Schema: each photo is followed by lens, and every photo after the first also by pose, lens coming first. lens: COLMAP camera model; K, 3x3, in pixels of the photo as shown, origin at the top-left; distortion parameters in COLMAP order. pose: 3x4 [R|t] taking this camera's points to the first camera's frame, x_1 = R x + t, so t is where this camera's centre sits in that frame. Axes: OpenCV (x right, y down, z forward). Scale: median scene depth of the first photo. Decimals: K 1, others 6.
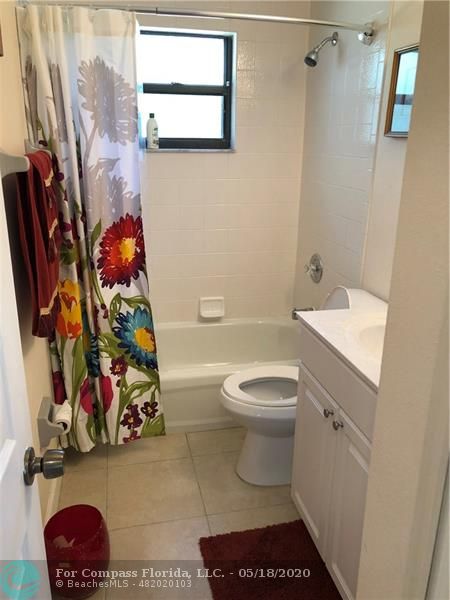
lens RADIAL K [[491.2, 0, 229.0], [0, 491.2, 292.1], [0, 0, 1]] dist [0.042715, -0.046931]
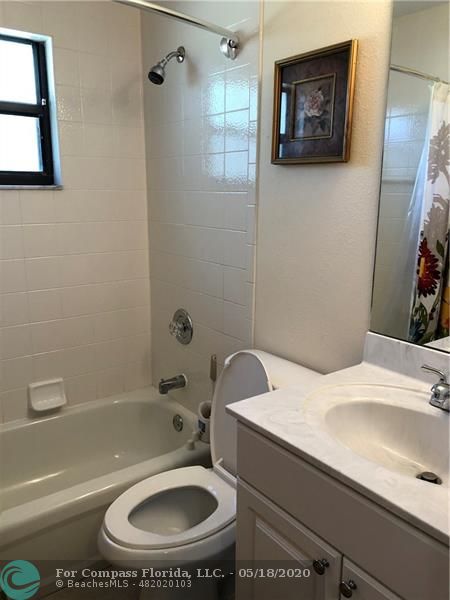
lens RADIAL K [[491.2, 0, 229.0], [0, 491.2, 292.1], [0, 0, 1]] dist [0.042715, -0.046931]
pose [[0.914549, -0.093217, 0.393588, -0.069484], [0.127827, 0.989819, -0.062593, -0.044776], [-0.383746, 0.107555, 0.917154, 0.217249]]
